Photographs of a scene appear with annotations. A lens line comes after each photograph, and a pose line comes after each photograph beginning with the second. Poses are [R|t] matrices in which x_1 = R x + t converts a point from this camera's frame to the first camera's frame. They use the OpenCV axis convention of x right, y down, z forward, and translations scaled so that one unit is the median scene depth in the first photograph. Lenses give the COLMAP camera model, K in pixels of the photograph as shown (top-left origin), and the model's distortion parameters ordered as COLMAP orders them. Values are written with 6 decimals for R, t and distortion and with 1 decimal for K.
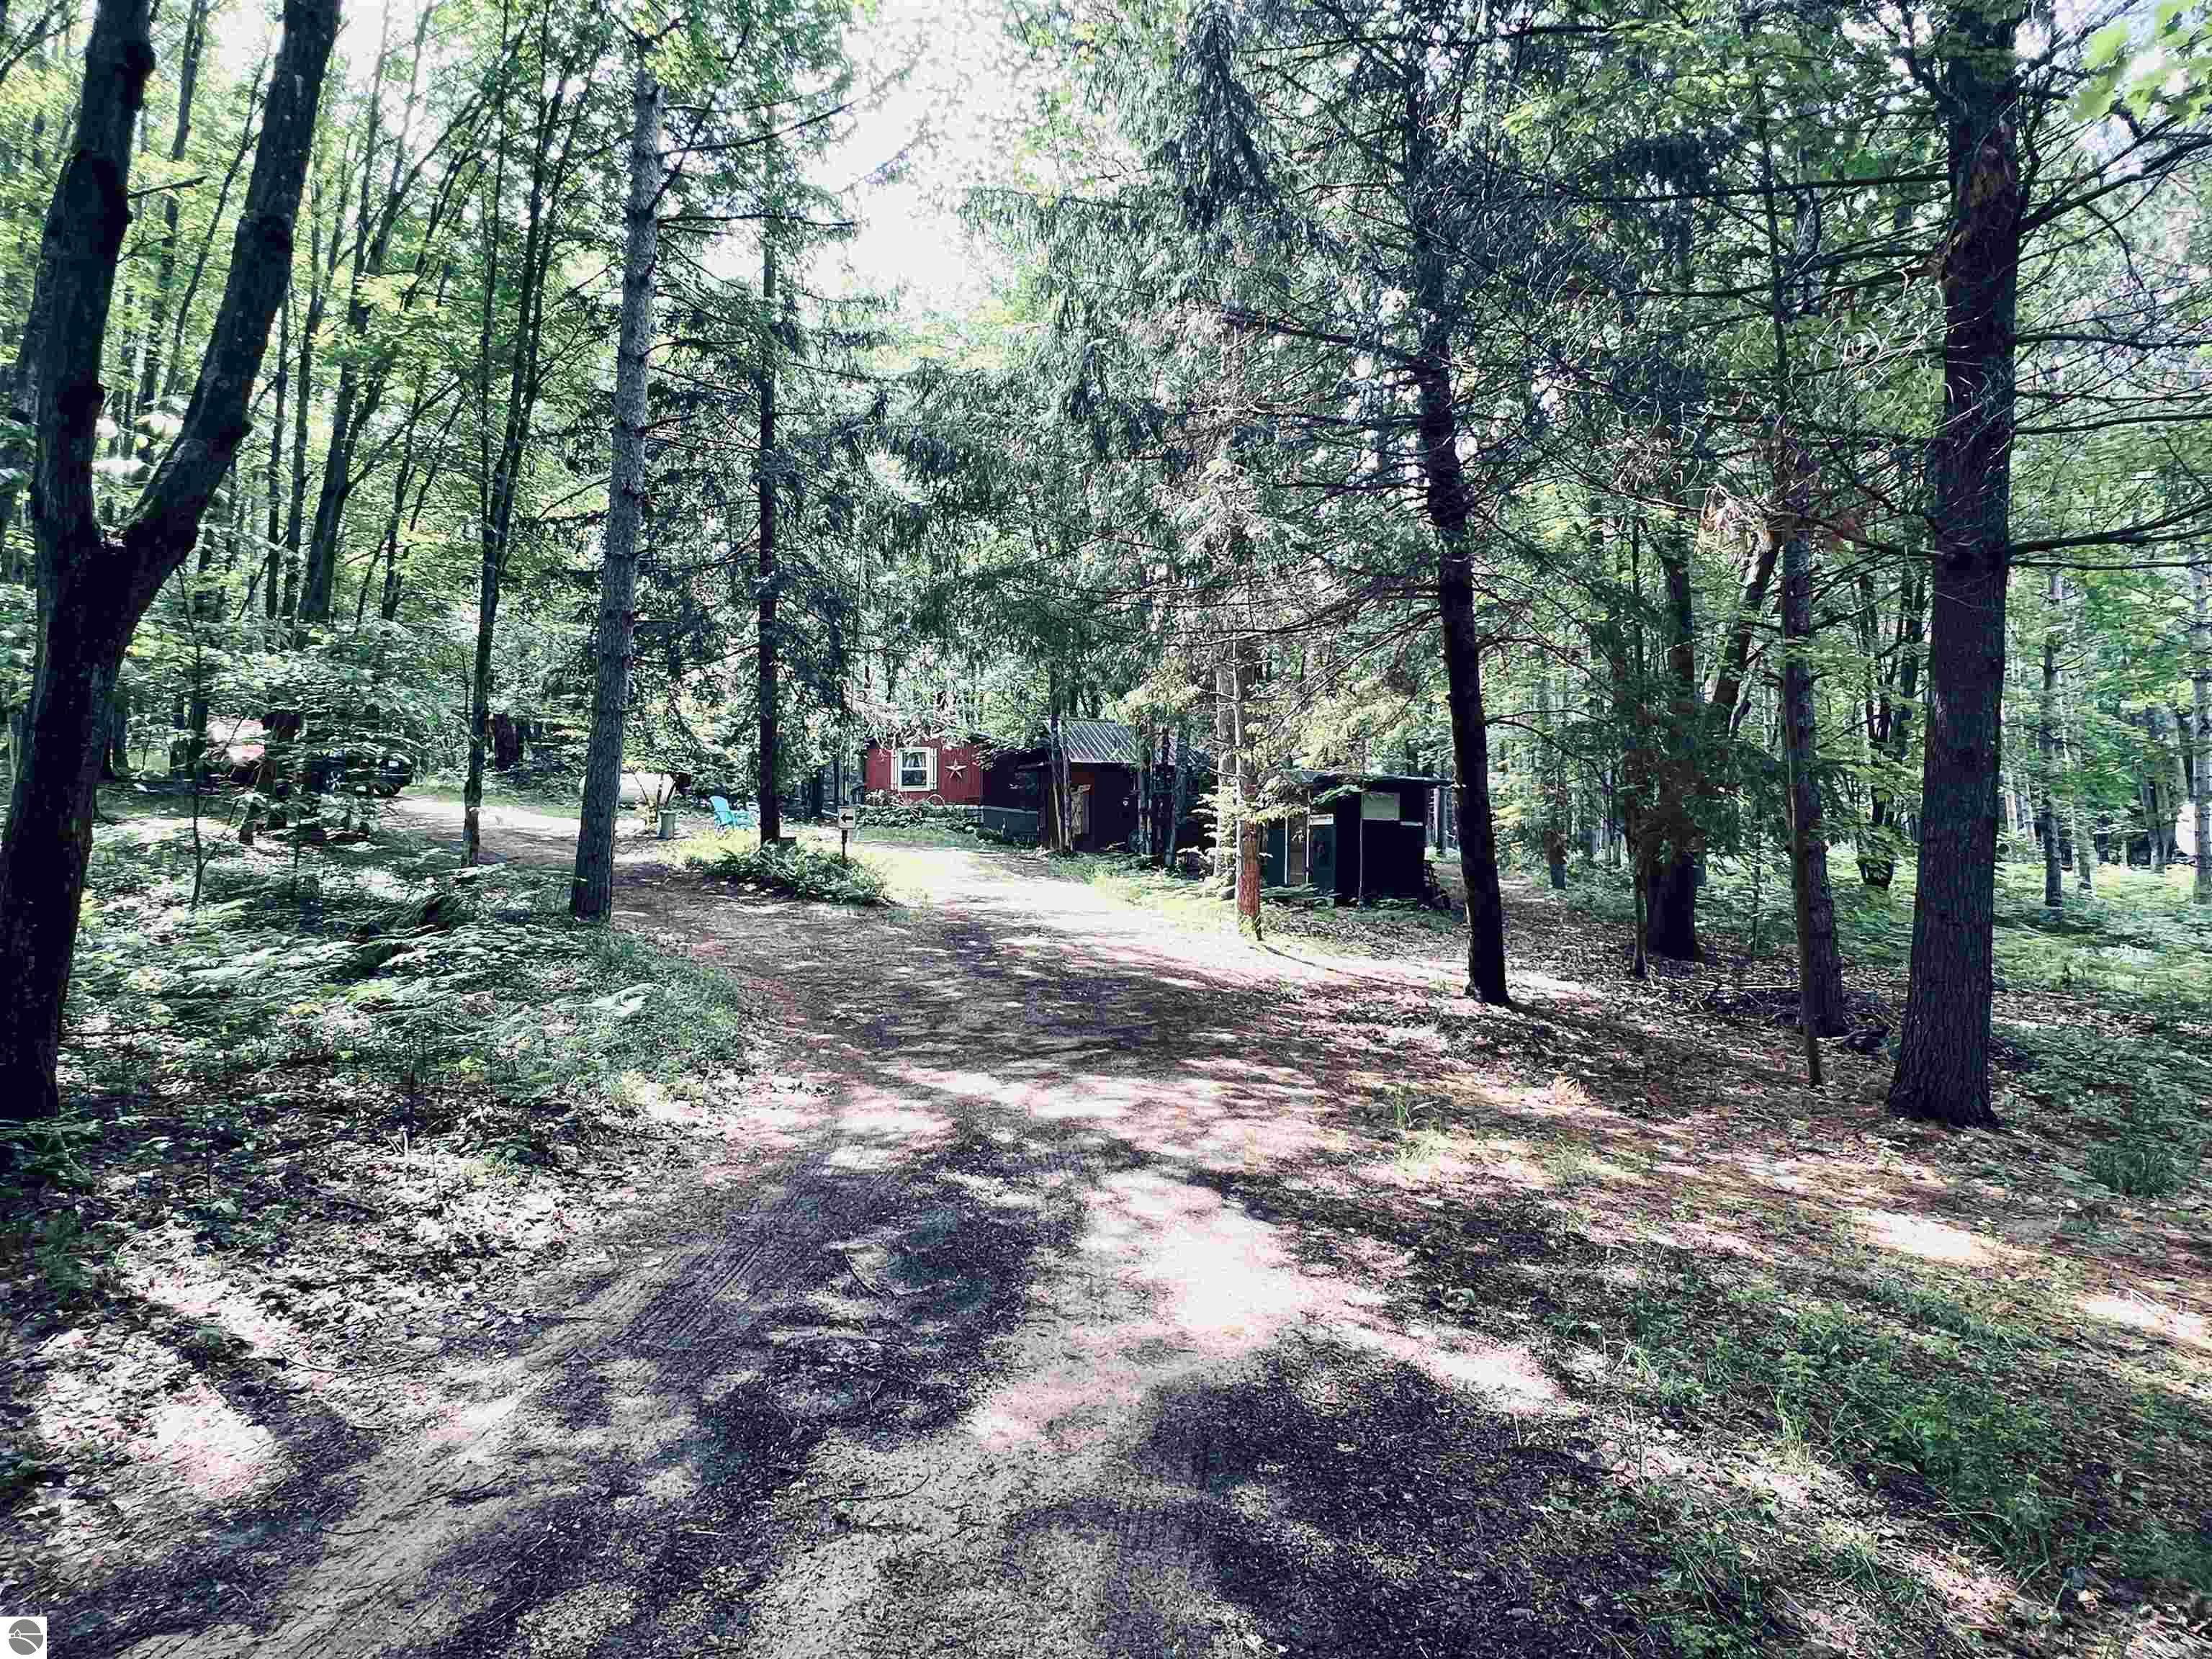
lens RADIAL K [[1156.7, 0, 1111.1], [0, 1156.7, 824.6], [0, 0, 1]] dist [-0.004011, -0.001085]
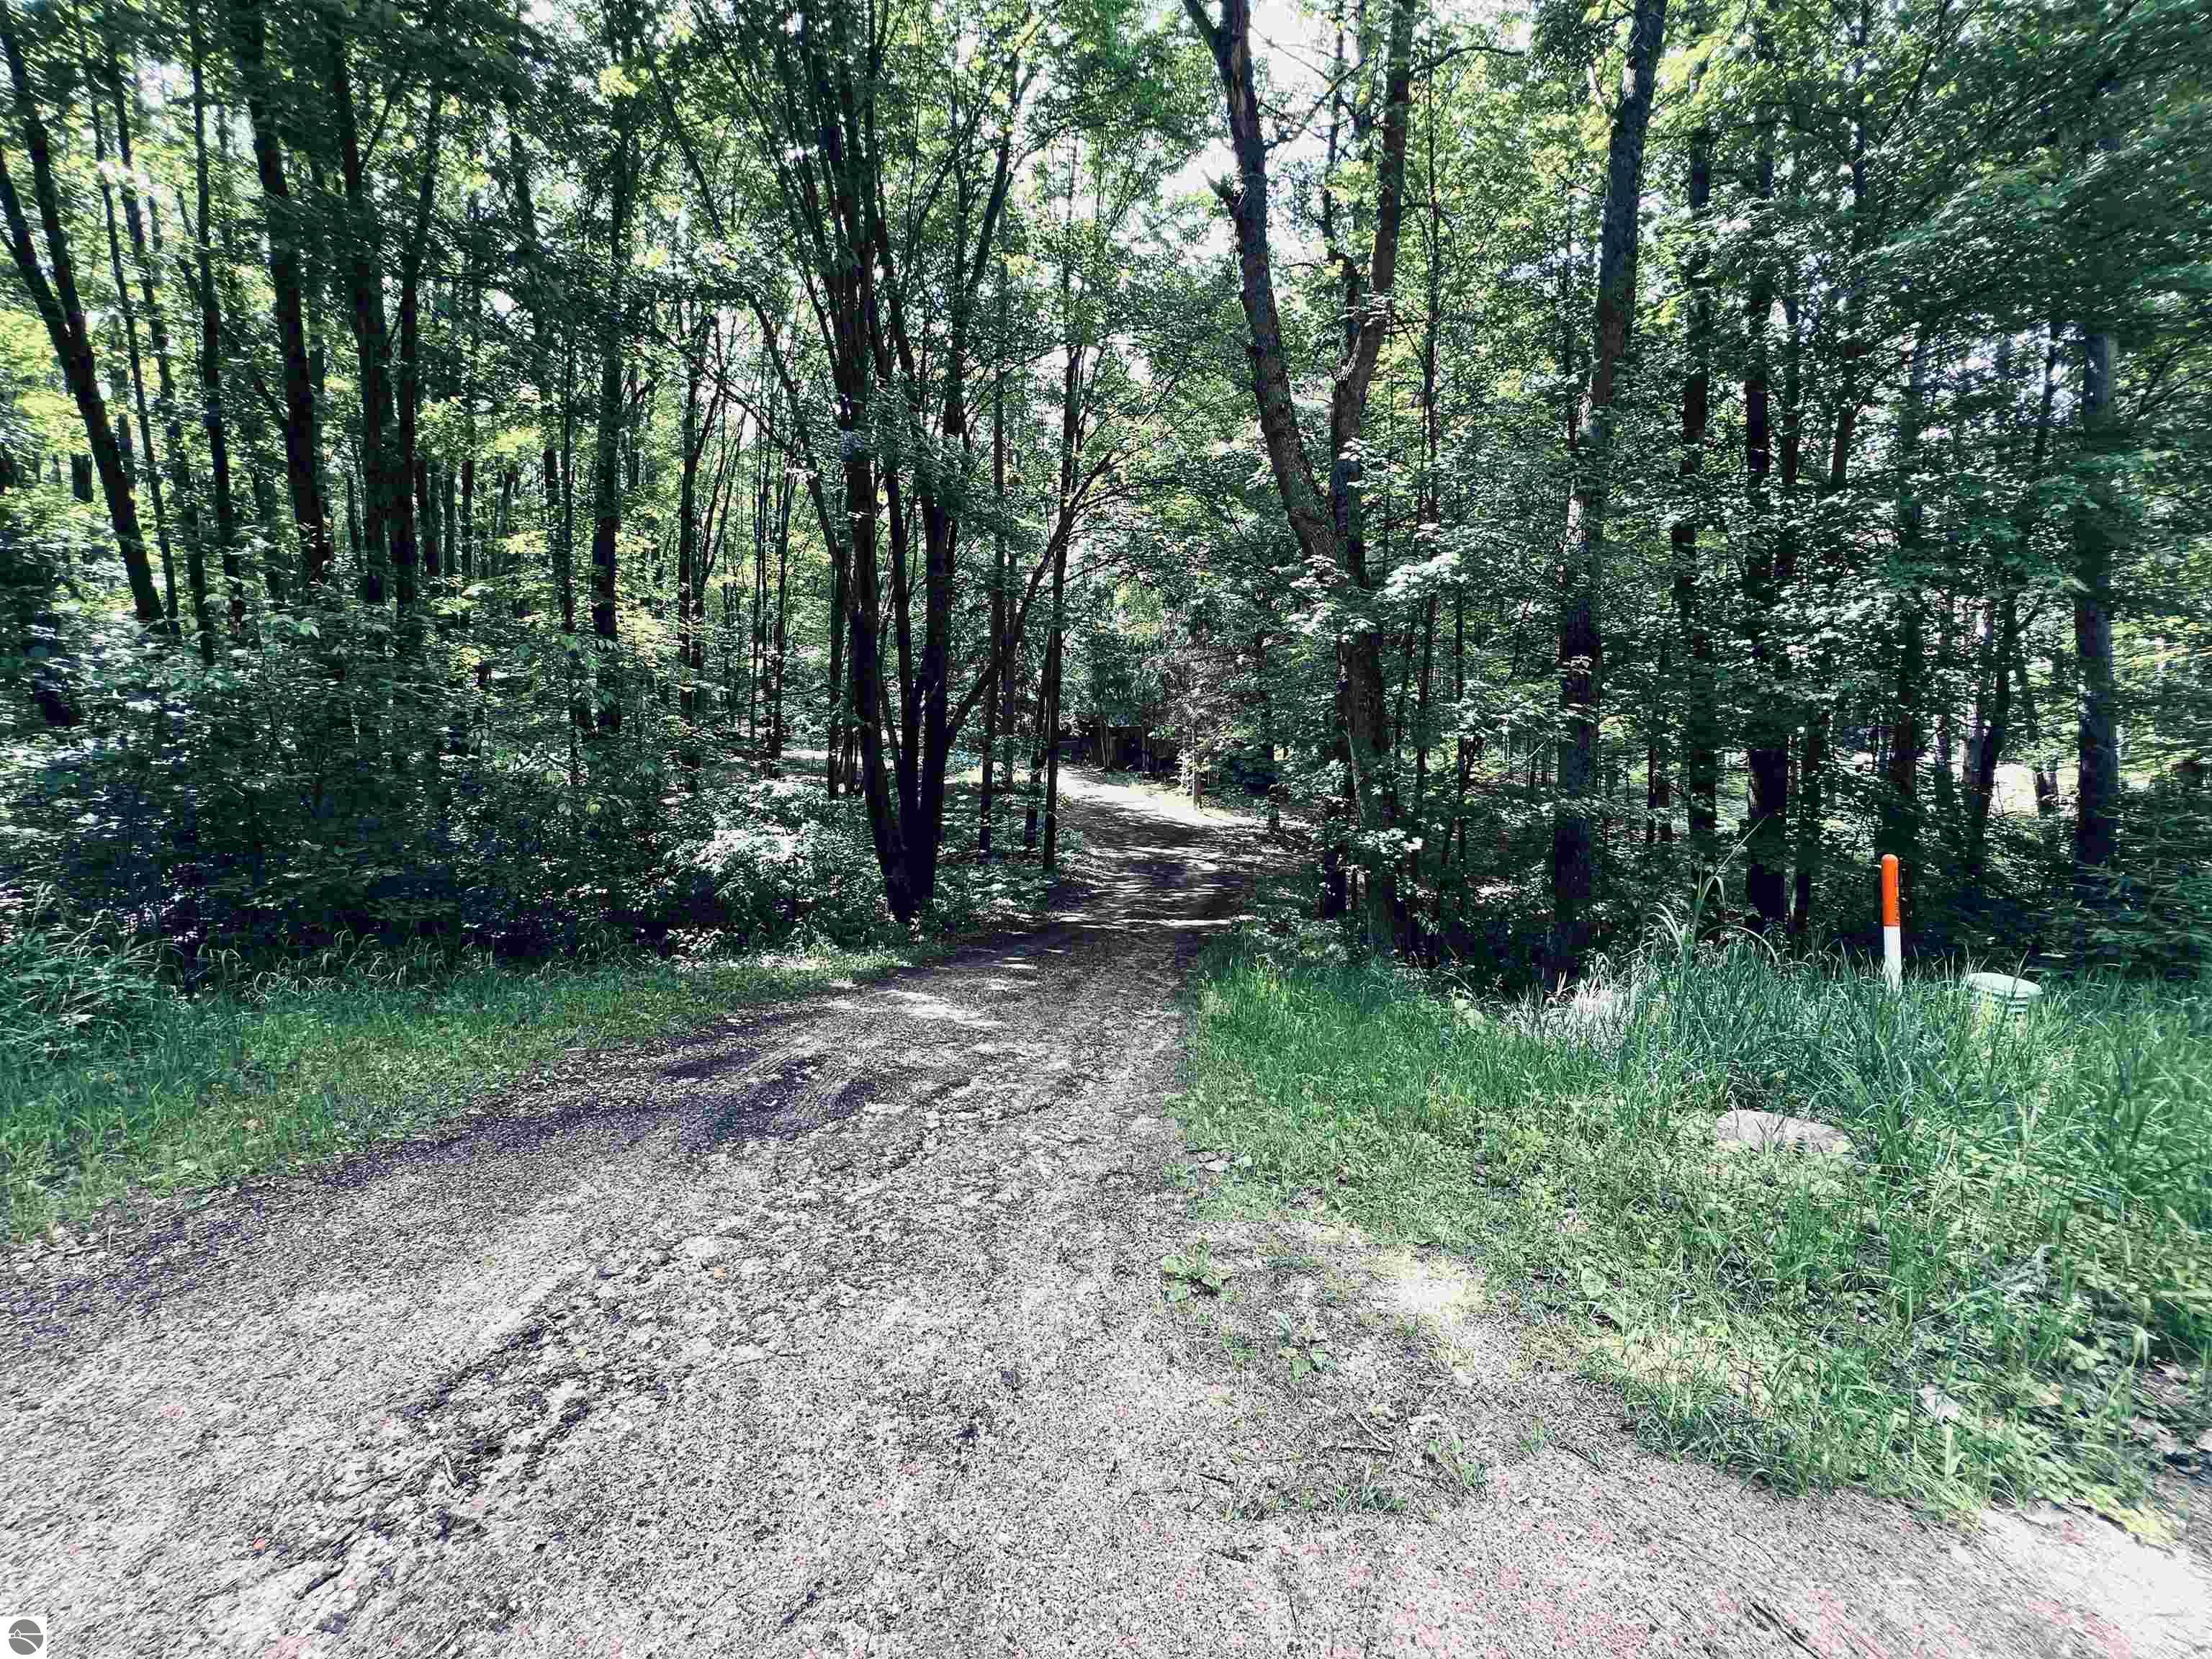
lens RADIAL K [[887.1, 0, 1106.4], [0, 887.1, 831.1], [0, 0, 1]] dist [-0.004184, 0.000264]
pose [[0.997595, -0.023327, 0.065265, -0.321217], [0.013878, 0.989820, 0.141650, -0.209429], [-0.067905, -0.140404, 0.987763, -1.509974]]
